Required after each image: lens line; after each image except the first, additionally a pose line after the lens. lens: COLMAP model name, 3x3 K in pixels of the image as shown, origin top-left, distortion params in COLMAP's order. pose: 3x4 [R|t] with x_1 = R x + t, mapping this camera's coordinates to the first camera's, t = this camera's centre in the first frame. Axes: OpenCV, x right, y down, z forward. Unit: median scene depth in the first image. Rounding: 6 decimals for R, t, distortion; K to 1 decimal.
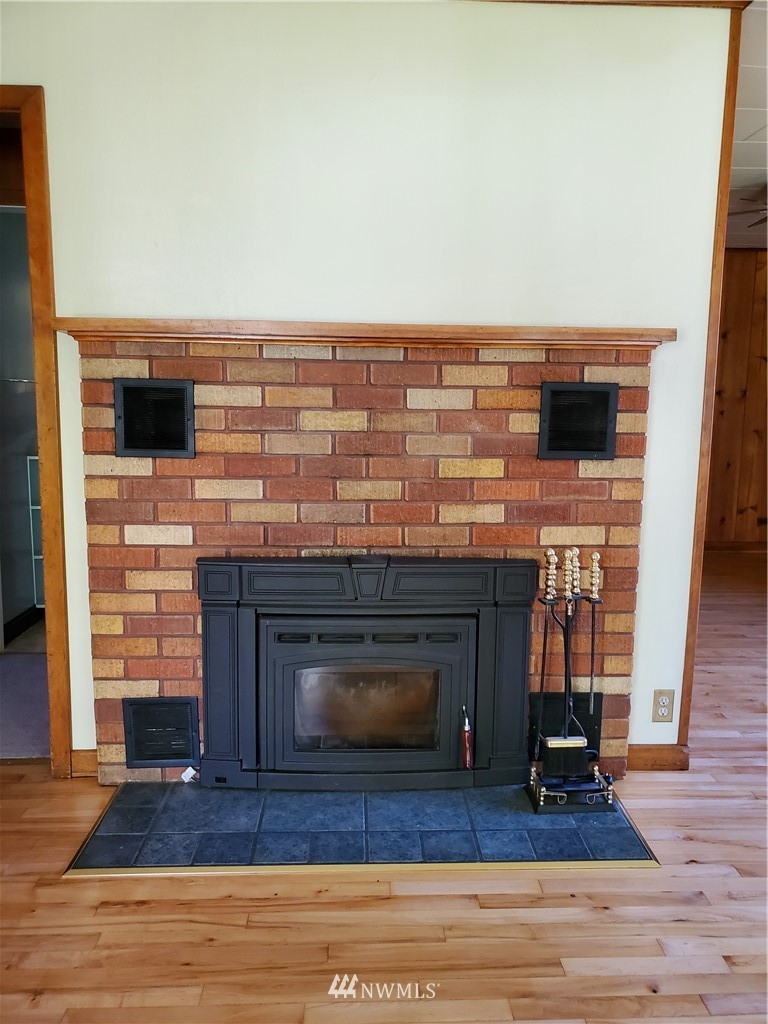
lens RADIAL K [[785.4, 0, 400.6], [0, 785.4, 520.9], [0, 0, 1]] dist [0.115565, -0.174644]
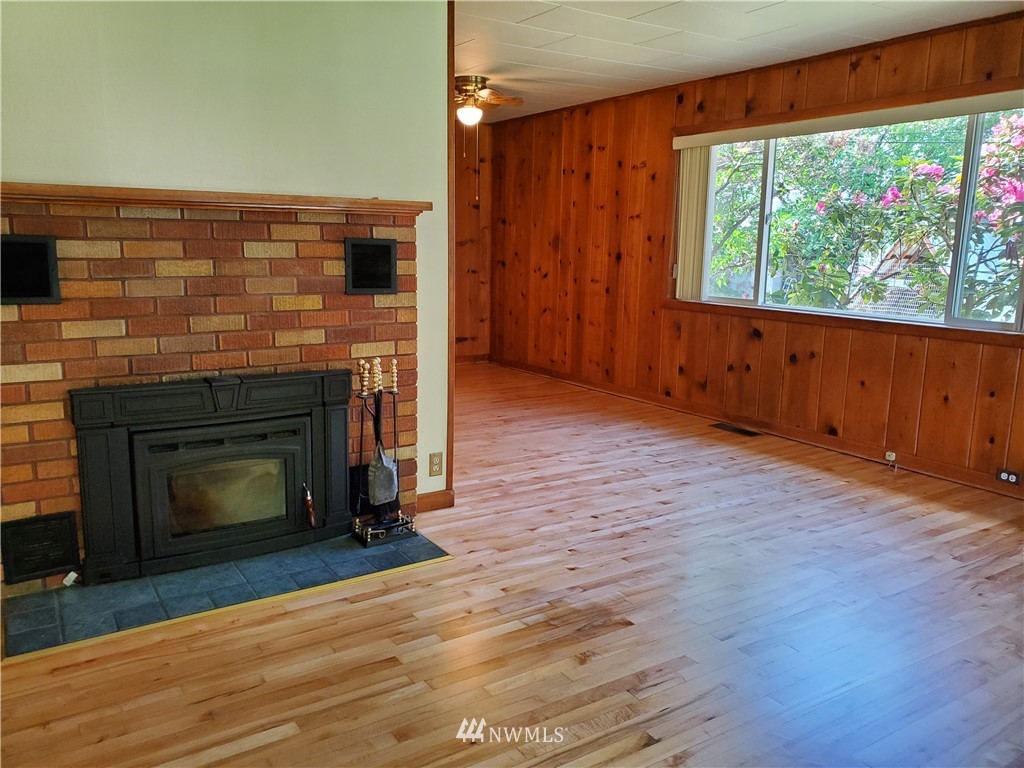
lens RADIAL K [[781.1, 0, 512.0], [0, 781.1, 384.0], [0, 0, 1]] dist [0.029897, -0.001383]
pose [[0.862723, -0.091613, 0.497308, -0.265596], [0.073374, 0.995723, 0.056141, 0.020731], [-0.500325, -0.011945, 0.865755, -0.317038]]
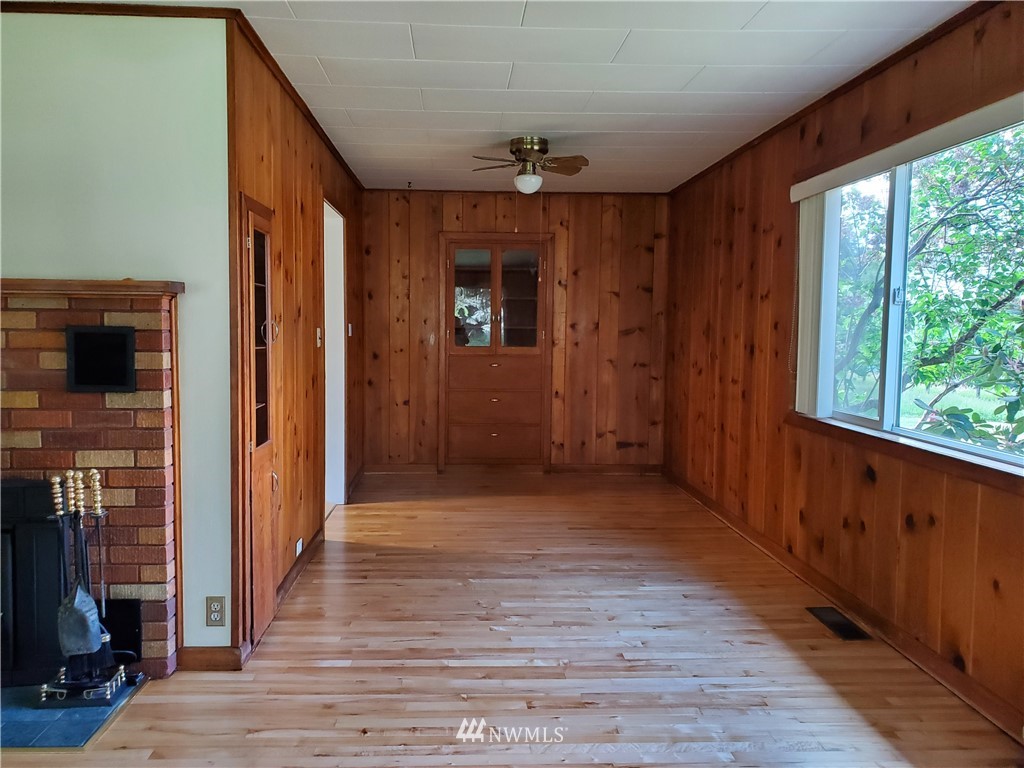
lens RADIAL K [[793.0, 0, 512.0], [0, 793.0, 384.0], [0, 0, 1]] dist [0.006372, 0.006697]
pose [[0.999971, -0.002716, 0.007131, 0.814405], [0.003256, 0.997038, -0.076846, 0.000892], [-0.006901, 0.076867, 0.997017, -0.154583]]
